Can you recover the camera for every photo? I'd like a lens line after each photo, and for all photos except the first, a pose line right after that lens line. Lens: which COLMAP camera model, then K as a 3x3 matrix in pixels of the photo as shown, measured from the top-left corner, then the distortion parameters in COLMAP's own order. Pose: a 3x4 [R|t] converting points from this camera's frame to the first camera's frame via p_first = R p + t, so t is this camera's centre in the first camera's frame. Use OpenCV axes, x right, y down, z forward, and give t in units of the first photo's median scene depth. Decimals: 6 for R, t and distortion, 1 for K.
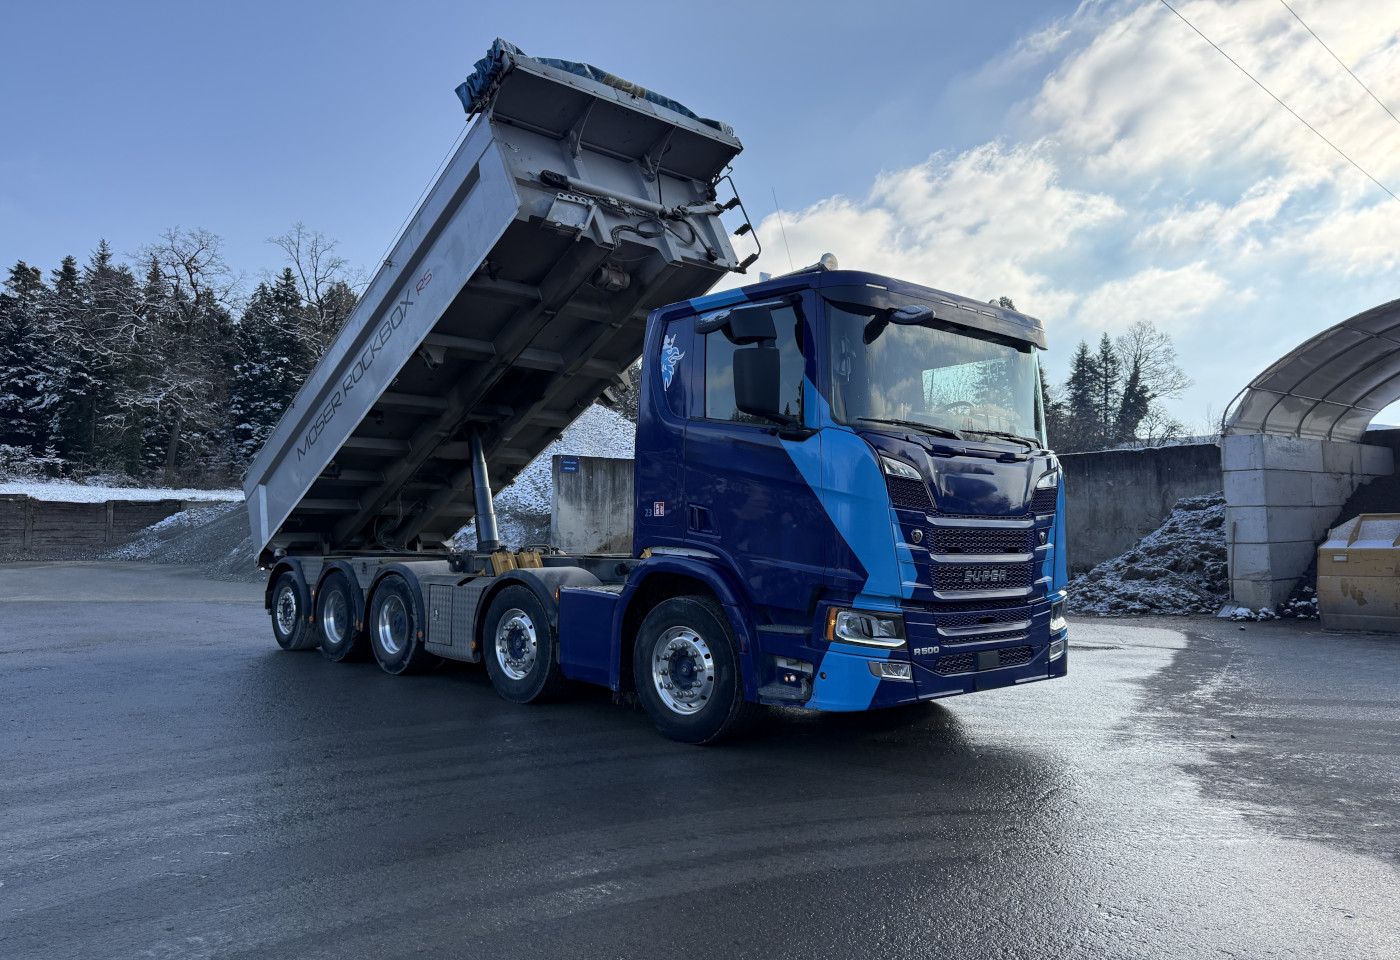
lens RADIAL K [[974.9, 0, 691.8], [0, 974.9, 521.7], [0, 0, 1]] dist [0.102940, -0.135905]
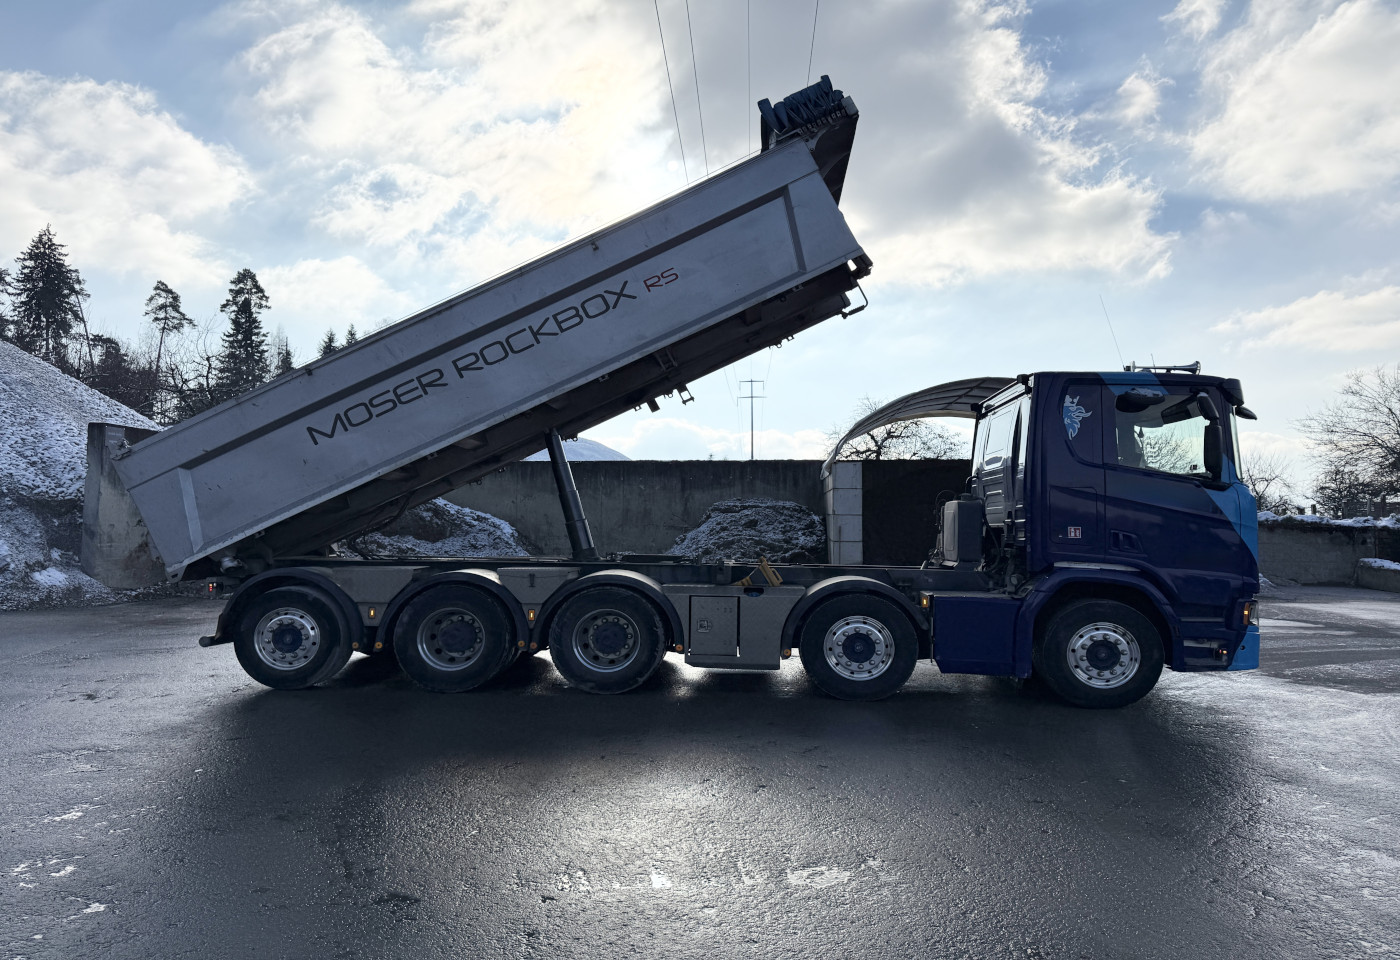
lens RADIAL K [[974.9, 0, 691.8], [0, 974.9, 521.7], [0, 0, 1]] dist [0.102940, -0.135905]
pose [[0.711619, 0.010810, 0.702482, -0.374576], [-0.022132, 0.999730, 0.007035, -0.007239], [-0.702217, -0.020553, 0.711666, 0.124926]]
